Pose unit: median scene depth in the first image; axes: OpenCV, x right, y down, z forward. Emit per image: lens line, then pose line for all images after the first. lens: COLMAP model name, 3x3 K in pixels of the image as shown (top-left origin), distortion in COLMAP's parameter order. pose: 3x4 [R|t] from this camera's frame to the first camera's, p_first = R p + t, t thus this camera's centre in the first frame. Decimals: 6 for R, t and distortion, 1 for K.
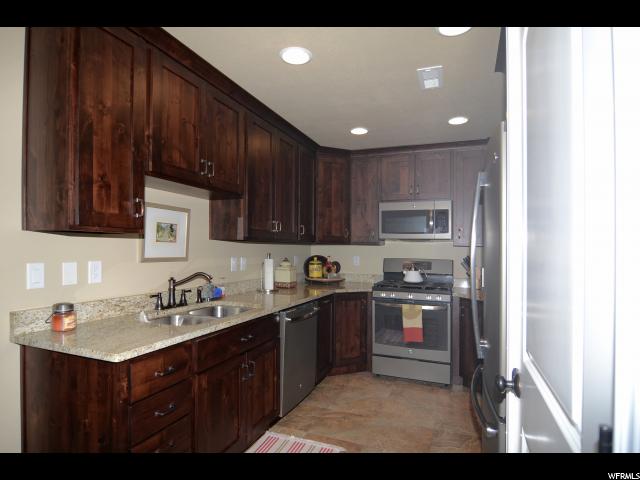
lens RADIAL K [[365.1, 0, 320.0], [0, 365.1, 240.0], [0, 0, 1]] dist [0.002491, -0.000424]
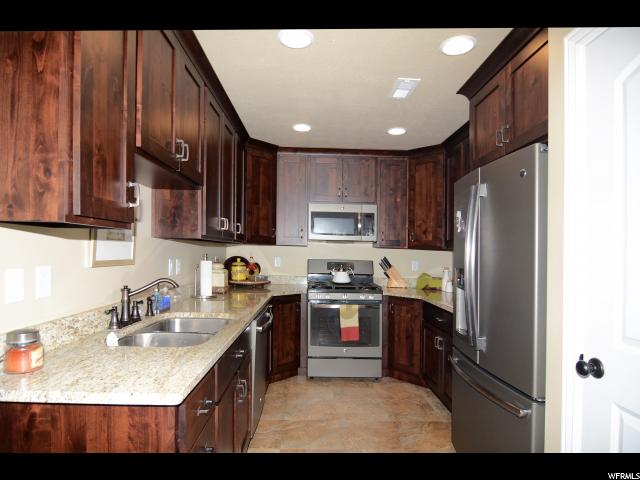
lens RADIAL K [[371.1, 0, 307.7], [0, 371.1, 243.2], [0, 0, 1]] dist [0.002701, 0.000509]
pose [[0.916990, 0.014825, 0.398634, -0.273402], [-0.019293, 0.999788, 0.007198, -0.000972], [-0.398443, -0.014291, 0.917082, 0.092958]]
